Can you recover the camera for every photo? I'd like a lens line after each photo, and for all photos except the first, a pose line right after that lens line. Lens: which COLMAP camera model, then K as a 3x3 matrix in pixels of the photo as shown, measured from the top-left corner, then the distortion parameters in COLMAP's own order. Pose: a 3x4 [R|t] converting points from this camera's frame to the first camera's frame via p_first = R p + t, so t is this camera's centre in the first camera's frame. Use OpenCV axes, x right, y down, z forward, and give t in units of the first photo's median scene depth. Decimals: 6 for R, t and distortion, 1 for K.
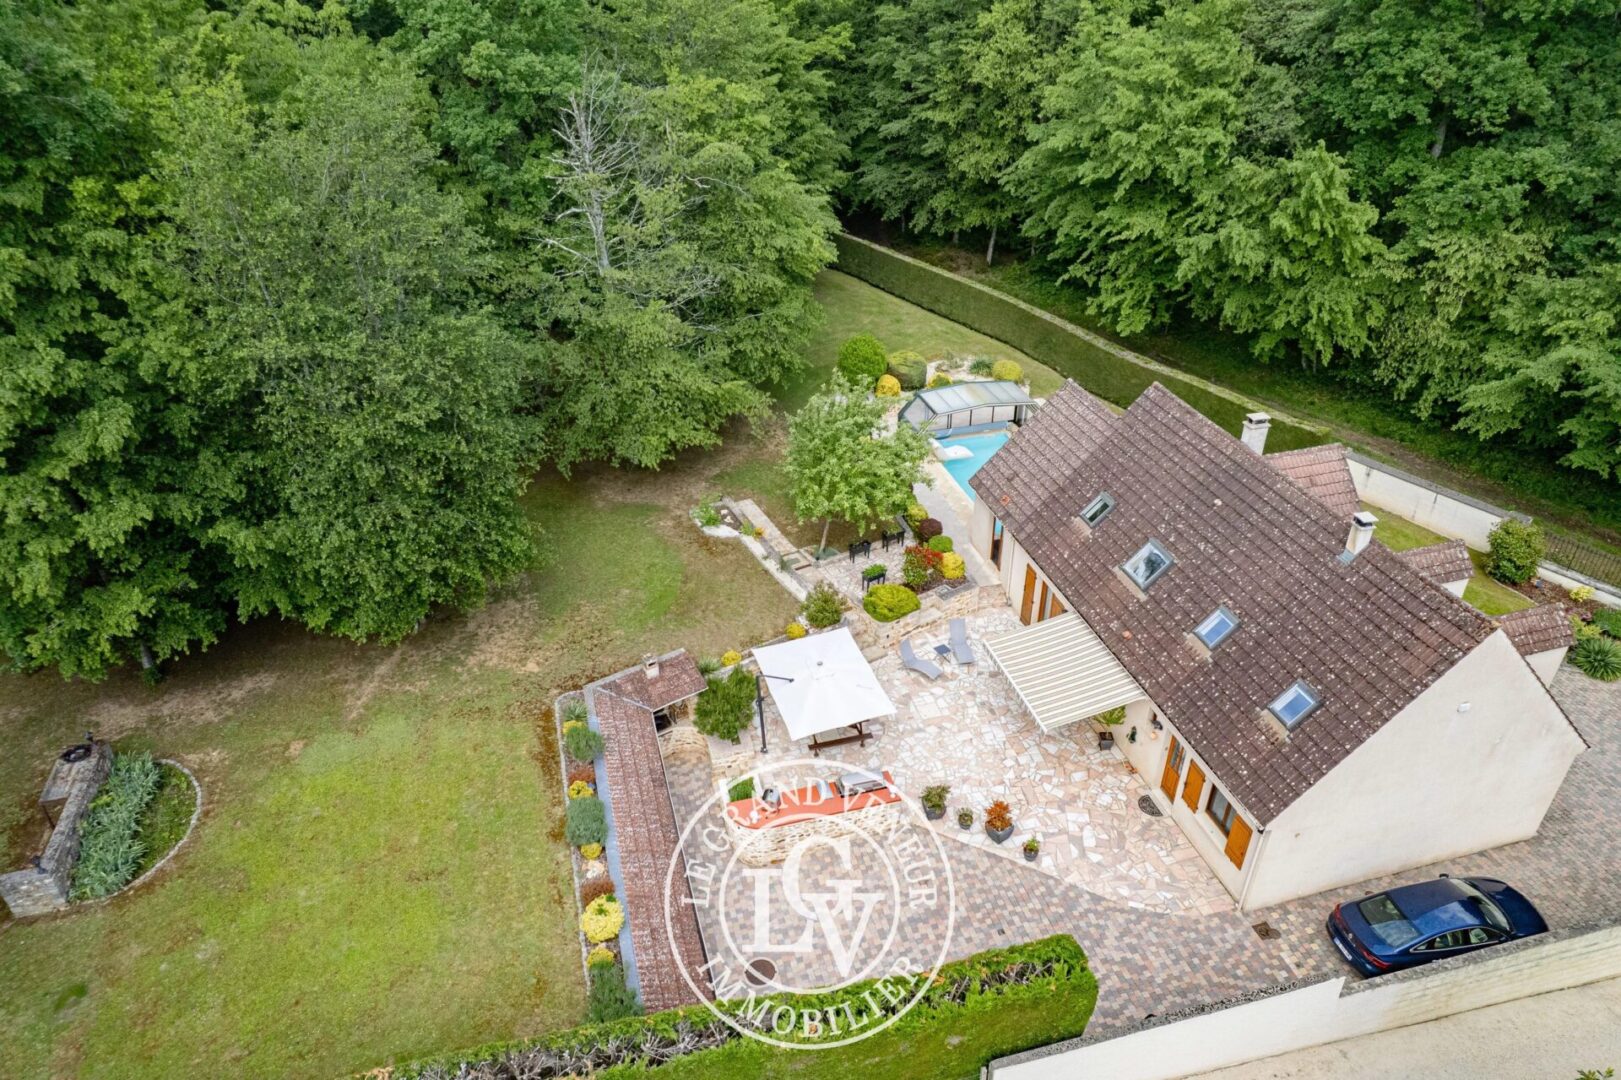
lens RADIAL K [[1051.2, 0, 788.8], [0, 1051.2, 536.4], [0, 0, 1]] dist [-0.063245, 0.054165]
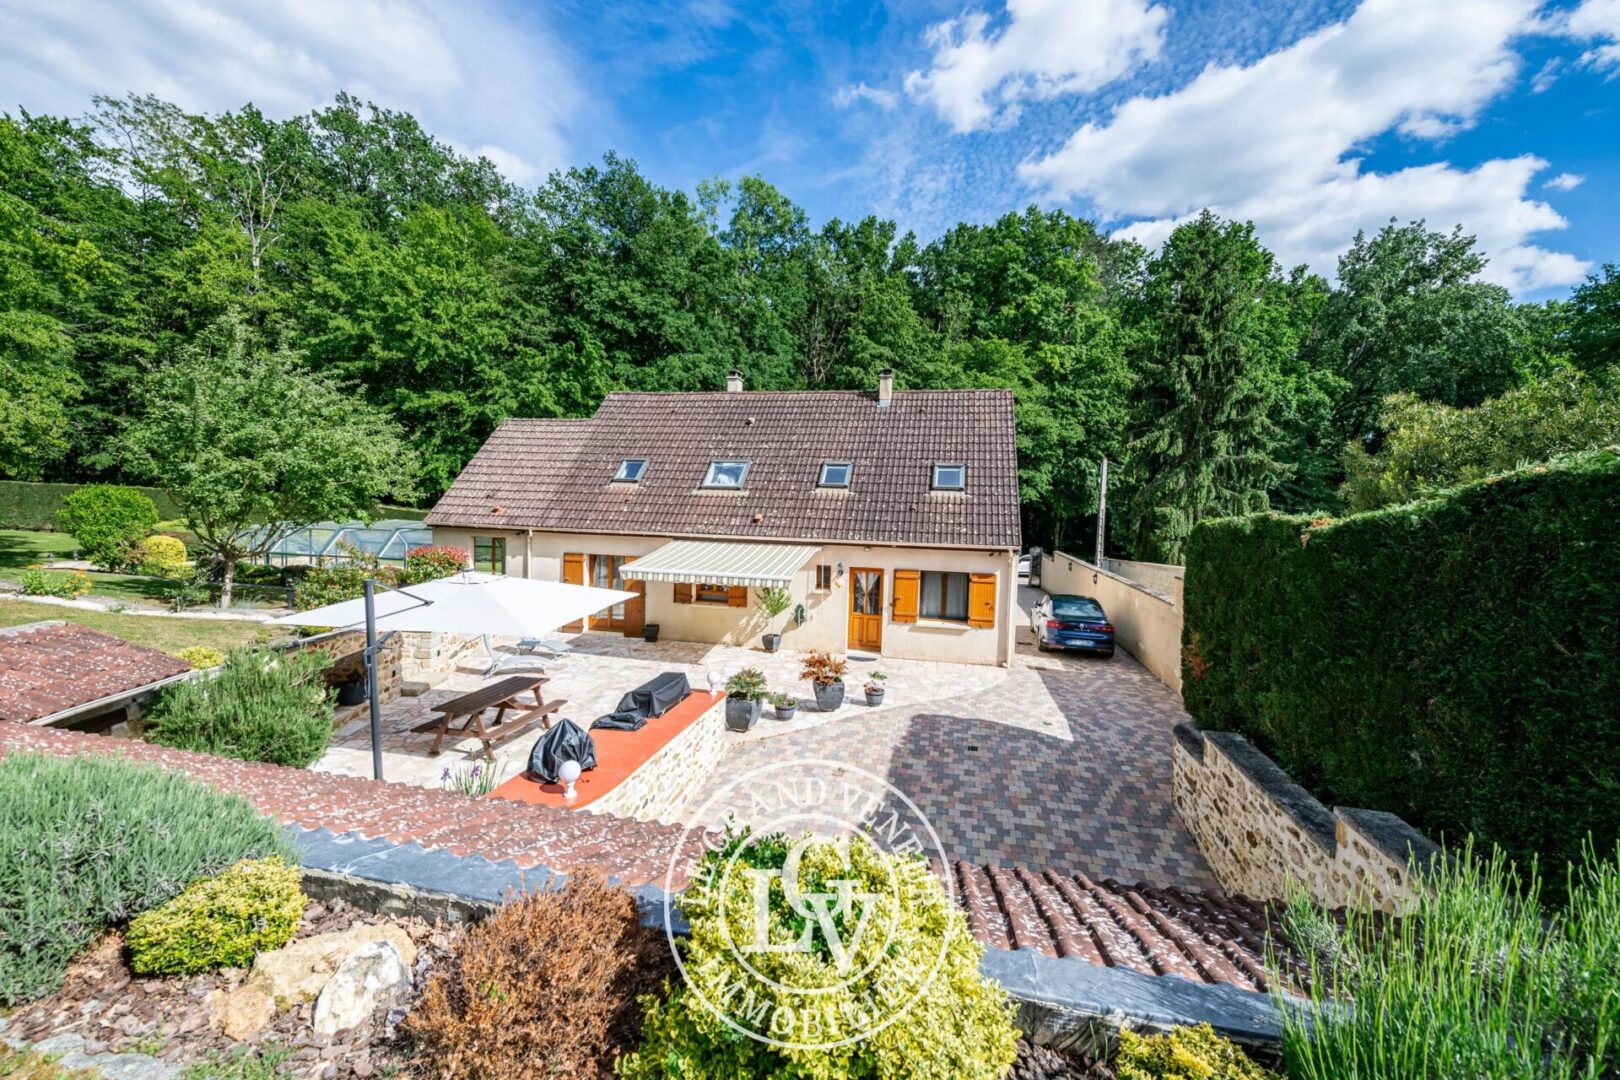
lens RADIAL K [[646.2, 0, 813.4], [0, 646.2, 536.5], [0, 0, 1]] dist [0.007243, -0.005542]
pose [[0.446998, -0.007473, 0.894504, -0.152856], [0.432422, 0.877172, -0.208760, 0.202140], [-0.783074, 0.480118, 0.395325, 0.569633]]
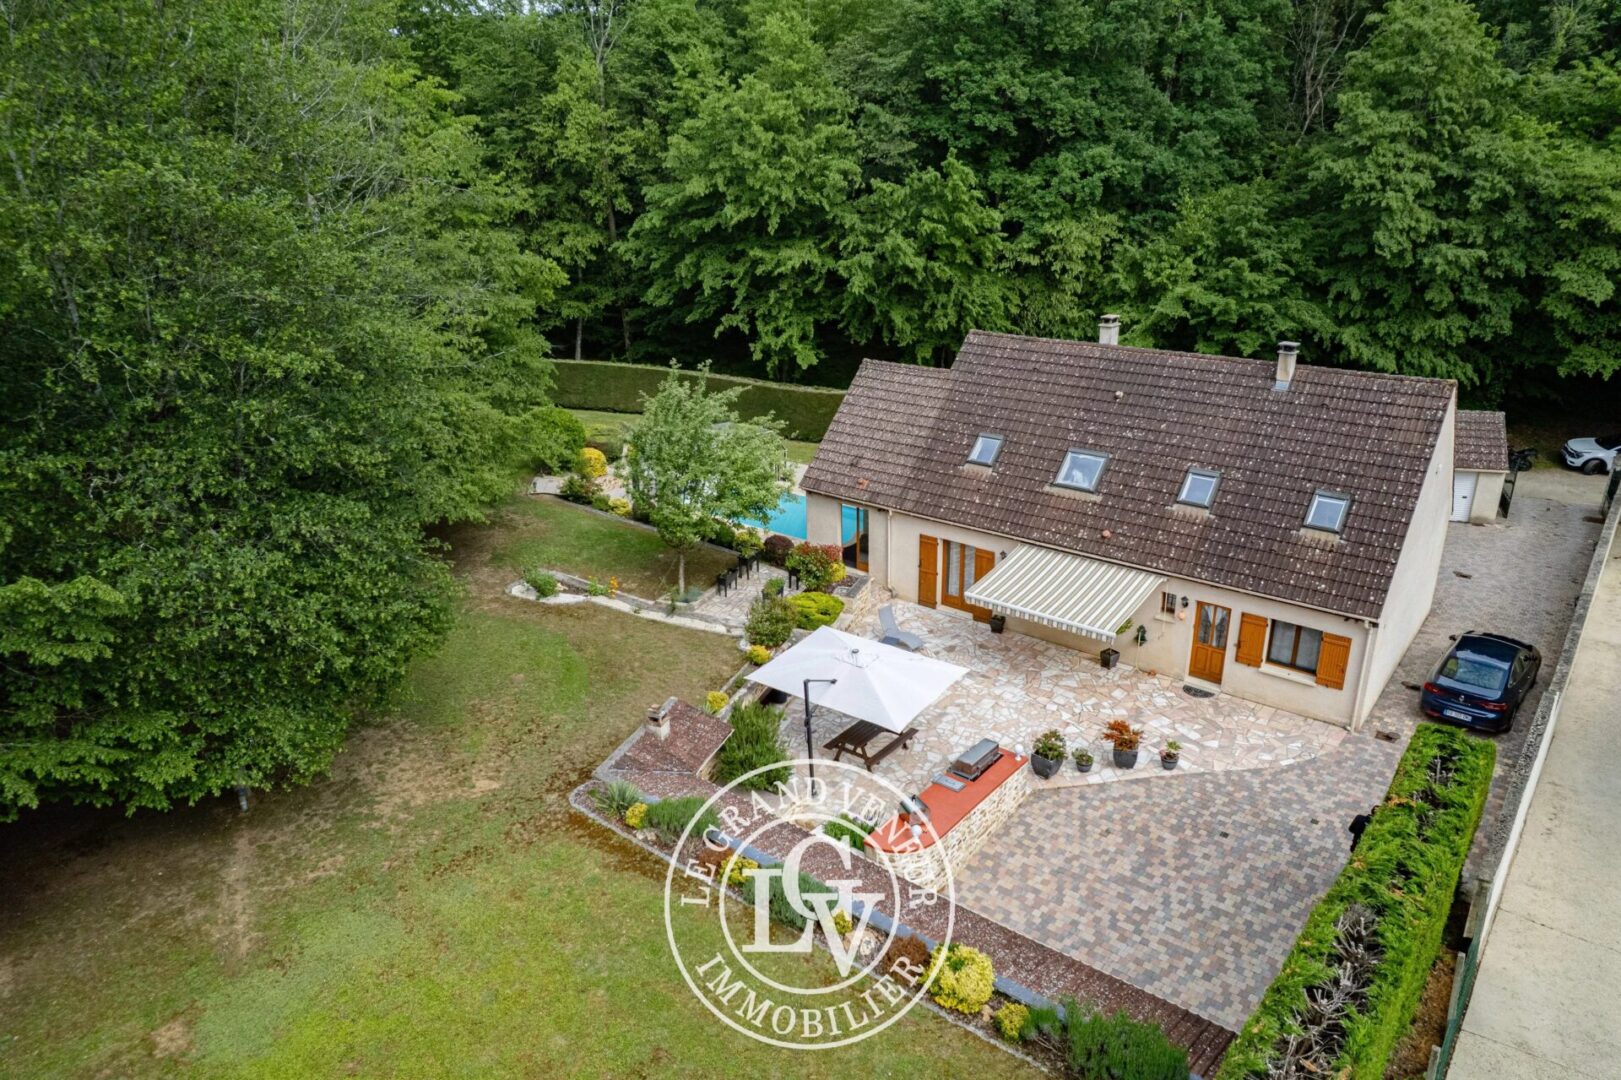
lens RADIAL K [[1051.2, 0, 801.3], [0, 1051.2, 547.7], [0, 0, 1]] dist [-0.063245, 0.054165]
pose [[0.811976, -0.206269, 0.546030, -0.333404], [0.310314, 0.944871, -0.104520, 0.093293], [-0.494368, 0.254308, 0.831220, 0.271460]]
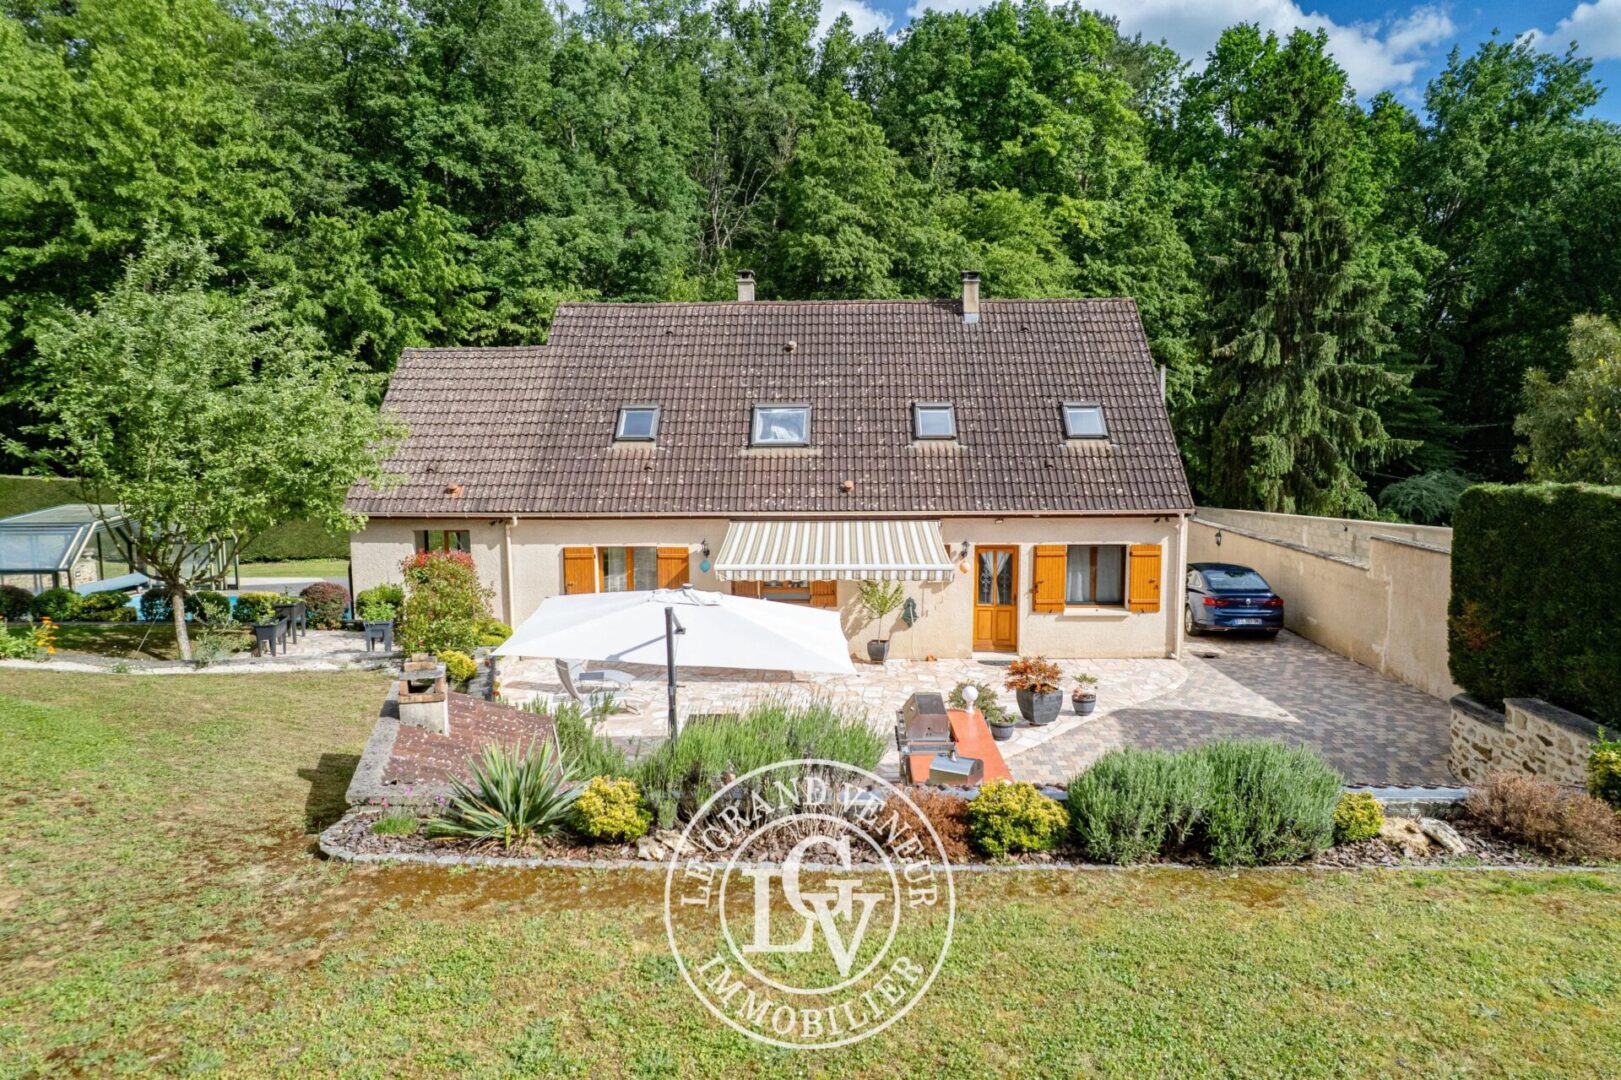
lens RADIAL K [[1051.2, 0, 806.9], [0, 1051.2, 537.4], [0, 0, 1]] dist [-0.063245, 0.054165]
pose [[0.279730, -0.081131, 0.956644, -0.301113], [0.501411, 0.862081, -0.073505, 0.128788], [-0.818741, 0.500234, 0.281830, 0.653574]]
